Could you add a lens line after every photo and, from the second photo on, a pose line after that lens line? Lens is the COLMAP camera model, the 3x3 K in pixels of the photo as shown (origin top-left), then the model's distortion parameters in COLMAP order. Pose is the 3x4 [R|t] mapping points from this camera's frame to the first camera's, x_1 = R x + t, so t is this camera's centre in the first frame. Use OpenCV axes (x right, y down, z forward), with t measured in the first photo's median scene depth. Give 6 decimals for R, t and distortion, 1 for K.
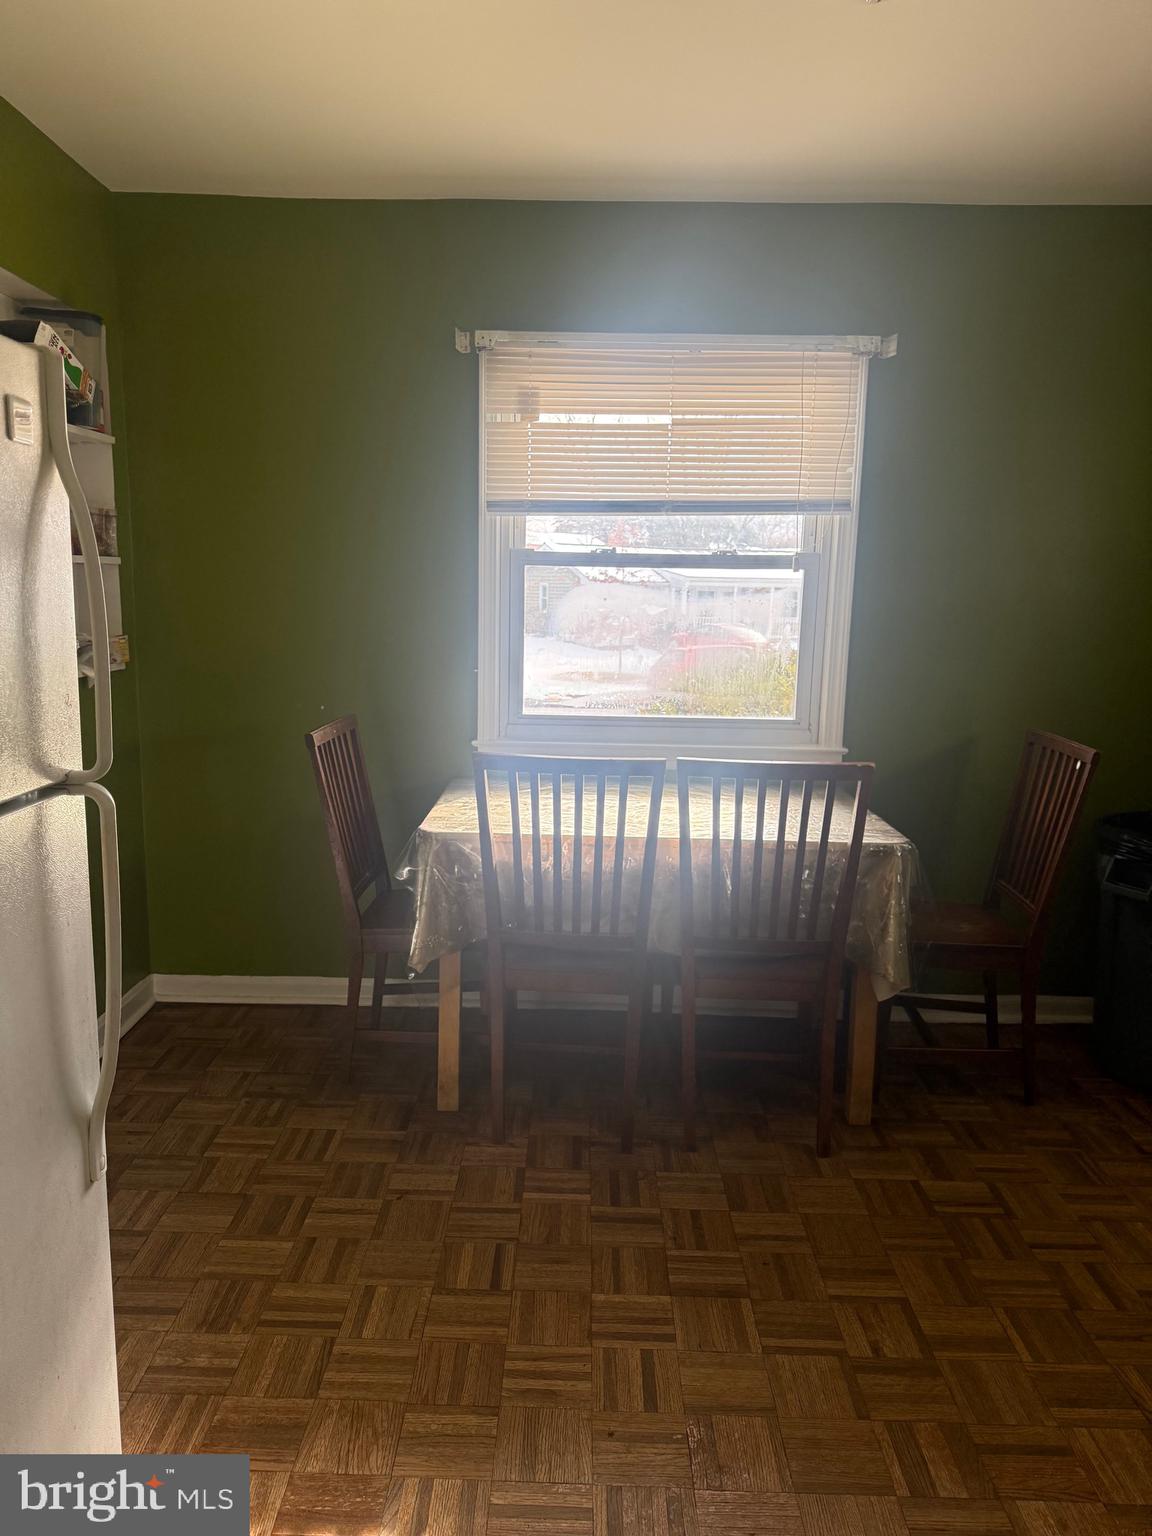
lens RADIAL K [[1114.0, 0, 572.4], [0, 1114.0, 759.6], [0, 0, 1]] dist [0.038389, -0.046904]
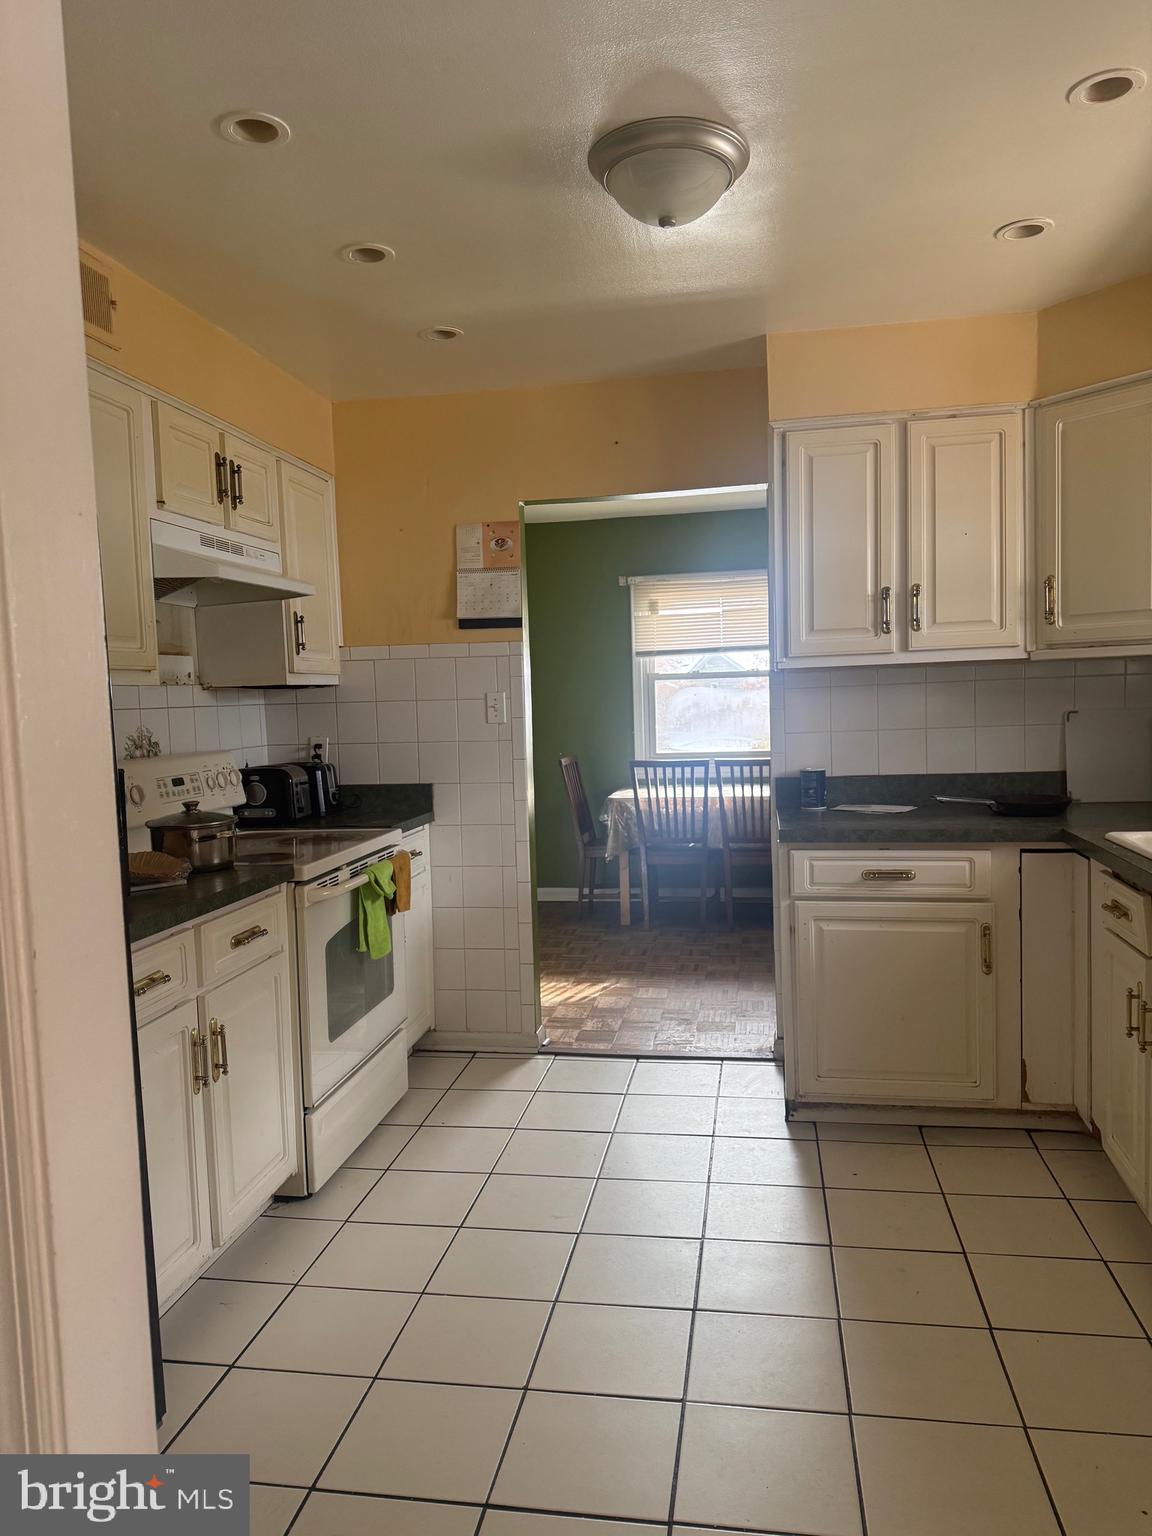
lens RADIAL K [[1114.0, 0, 585.8], [0, 1114.0, 778.7], [0, 0, 1]] dist [0.038389, -0.046904]
pose [[0.987987, -0.036488, -0.150166, 0.155910], [0.027542, 0.997744, -0.061226, 0.151665], [0.152061, 0.056355, 0.986763, -1.224805]]
